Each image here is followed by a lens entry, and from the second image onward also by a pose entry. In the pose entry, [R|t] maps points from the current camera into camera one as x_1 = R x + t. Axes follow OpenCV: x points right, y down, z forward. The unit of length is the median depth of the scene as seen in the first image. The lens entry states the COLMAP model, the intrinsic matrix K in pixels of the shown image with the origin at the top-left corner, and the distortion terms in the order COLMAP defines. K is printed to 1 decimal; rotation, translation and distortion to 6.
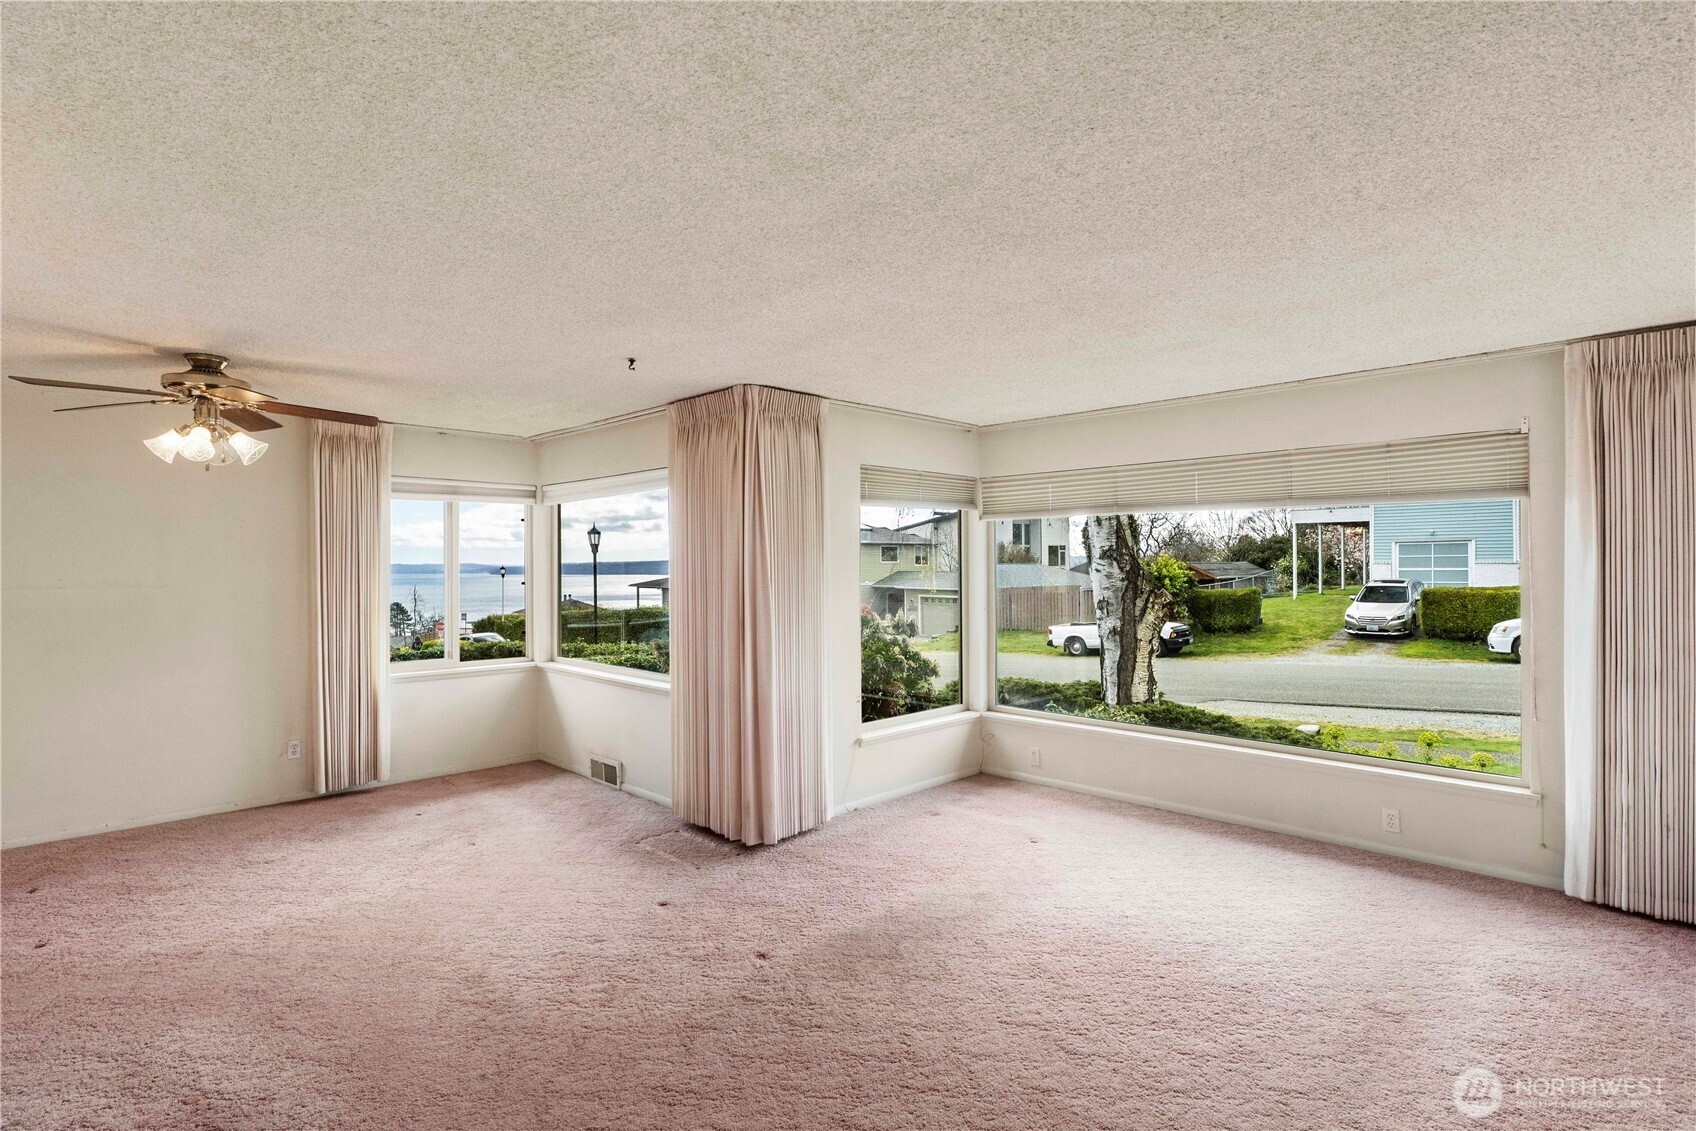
lens RADIAL K [[846.1, 0, 853.5], [0, 846.1, 561.9], [0, 0, 1]] dist [-0.012902, 0.001659]
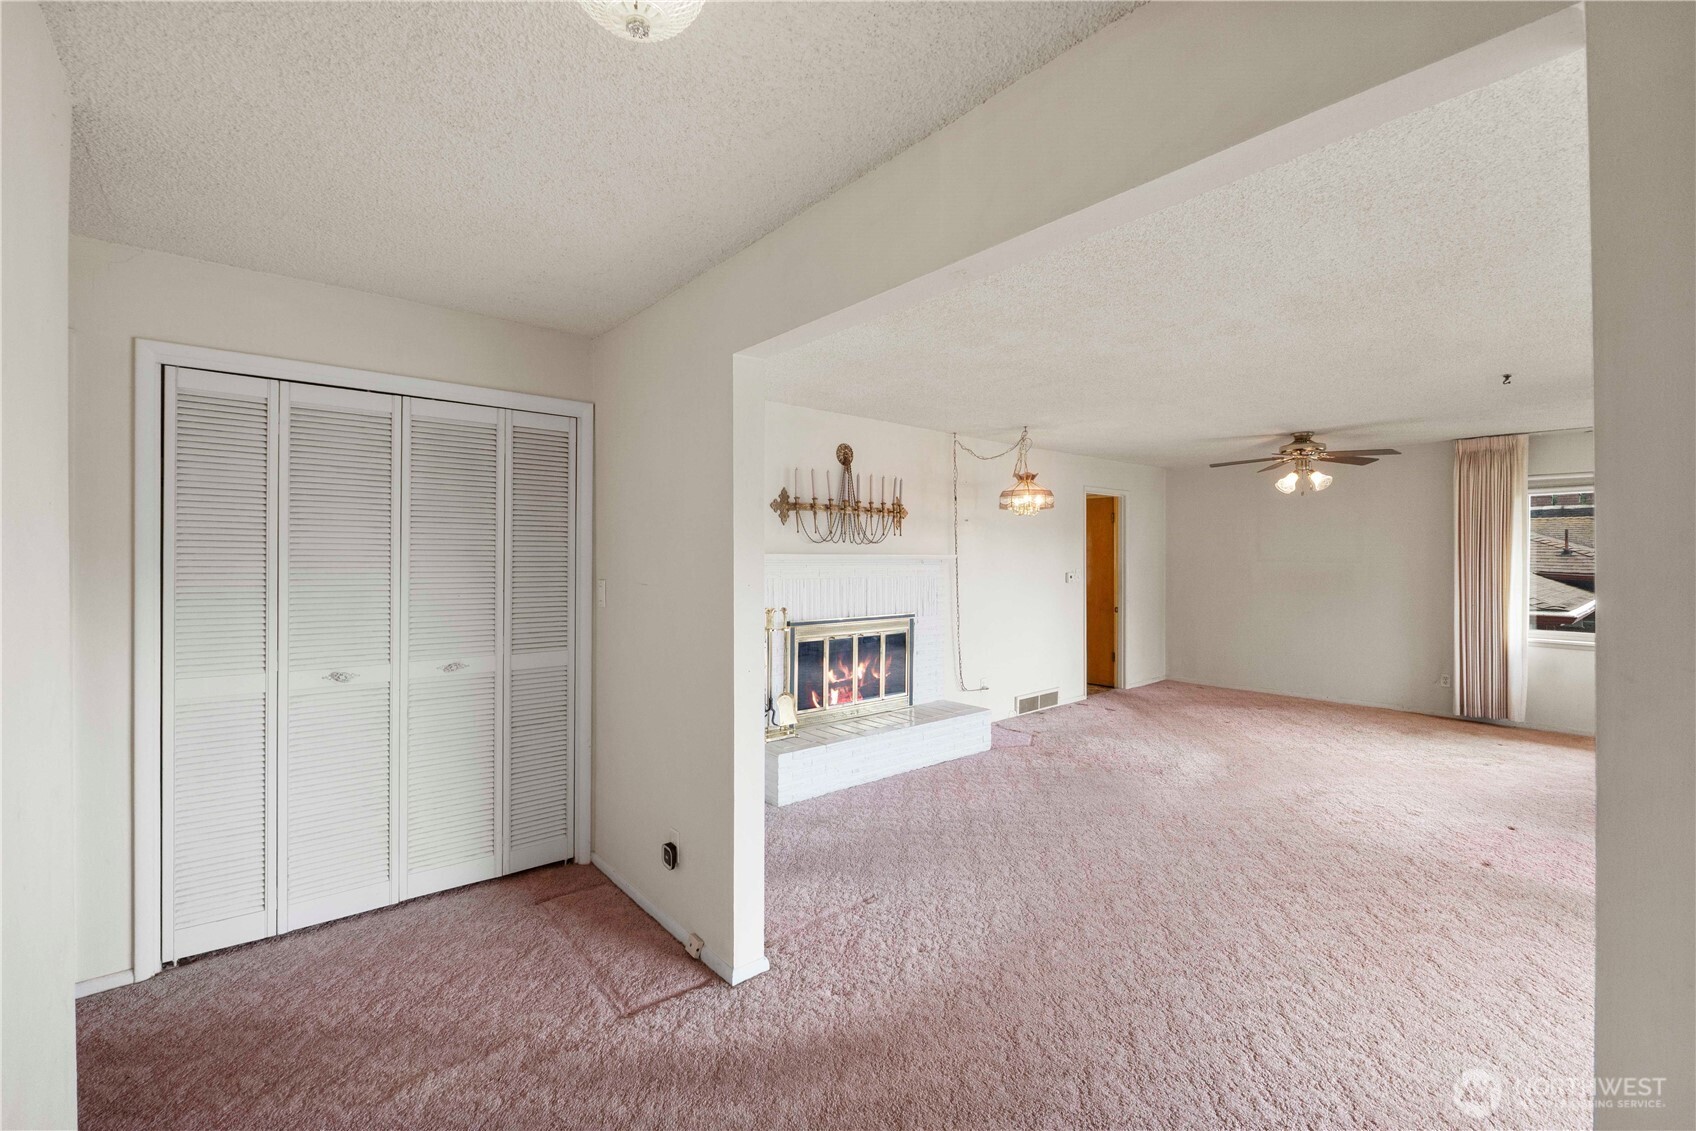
lens RADIAL K [[708.4, 0, 833.5], [0, 708.4, 559.9], [0, 0, 1]] dist [-0.010551, -0.000609]
pose [[-0.091619, 0.008953, -0.995754, 0.611251], [-0.000515, 0.999959, 0.009038, 0.012265], [0.995794, 0.001341, -0.091610, 0.096987]]
